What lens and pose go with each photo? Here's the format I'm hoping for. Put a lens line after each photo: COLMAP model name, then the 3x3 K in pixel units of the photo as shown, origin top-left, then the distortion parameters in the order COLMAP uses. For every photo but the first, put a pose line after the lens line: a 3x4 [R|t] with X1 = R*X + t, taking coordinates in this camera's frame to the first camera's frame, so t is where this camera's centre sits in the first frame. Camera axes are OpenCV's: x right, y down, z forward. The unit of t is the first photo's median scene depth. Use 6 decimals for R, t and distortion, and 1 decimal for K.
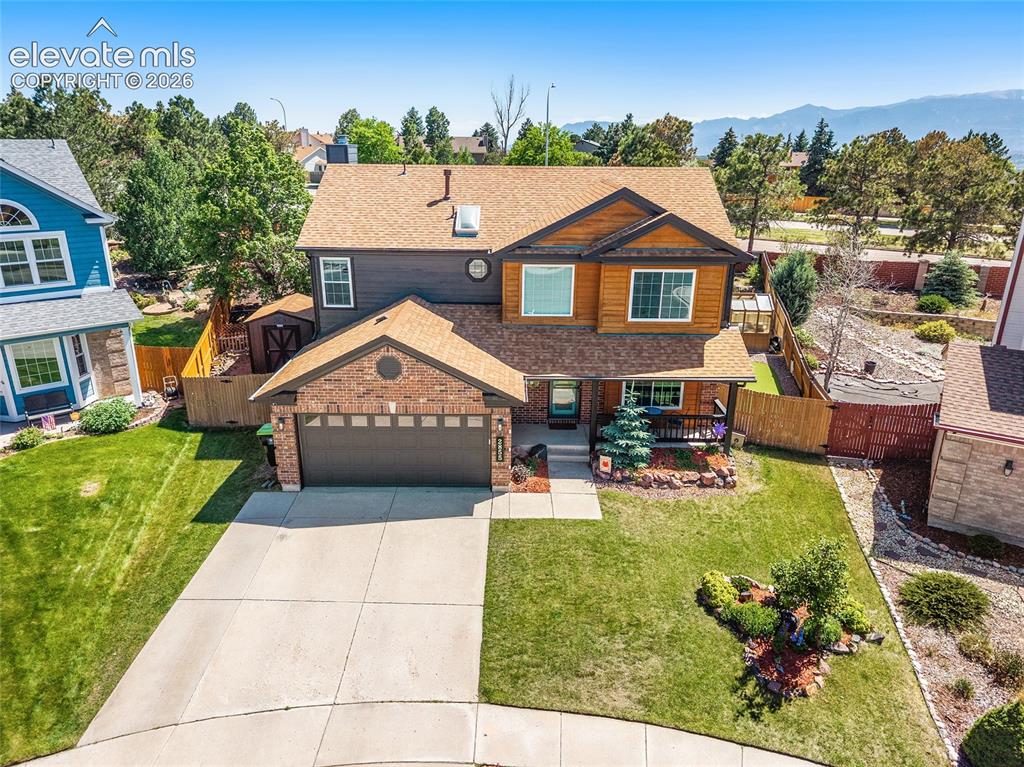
lens RADIAL K [[659.7, 0, 507.4], [0, 659.7, 378.4], [0, 0, 1]] dist [0.027063, -0.025401]
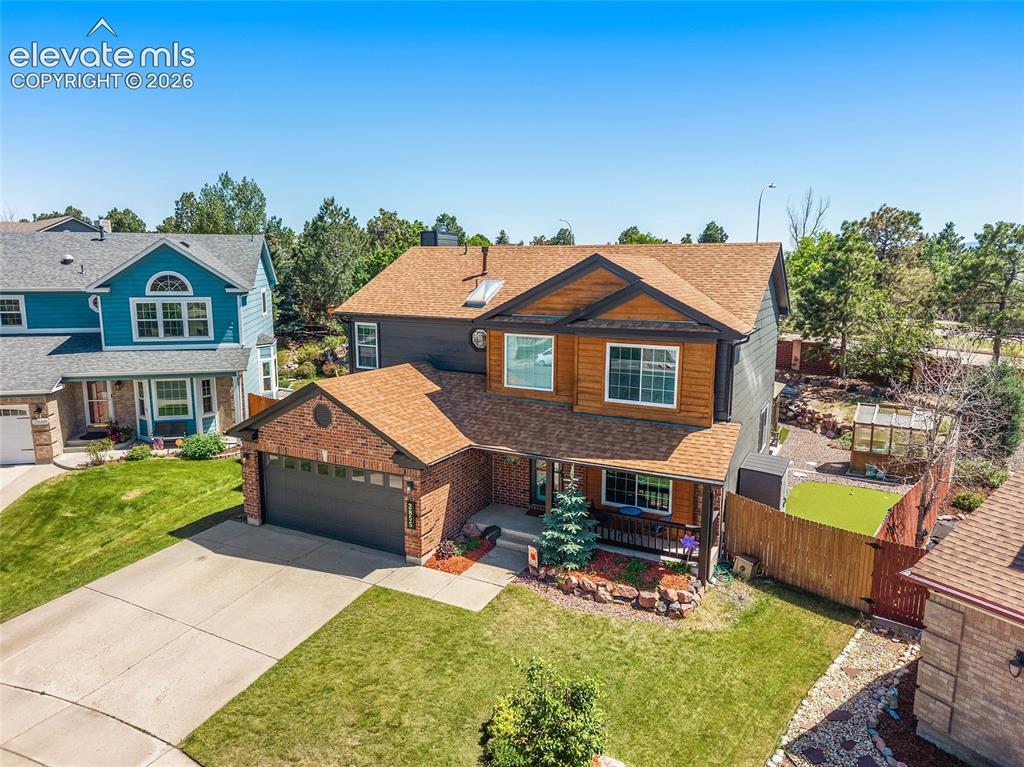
lens RADIAL K [[659.7, 0, 507.4], [0, 659.7, 378.4], [0, 0, 1]] dist [0.027063, -0.025401]
pose [[0.895450, 0.071594, -0.439367, 0.465501], [-0.145039, 0.980049, -0.135898, 0.022298], [0.420872, 0.185415, 0.887969, 0.163282]]
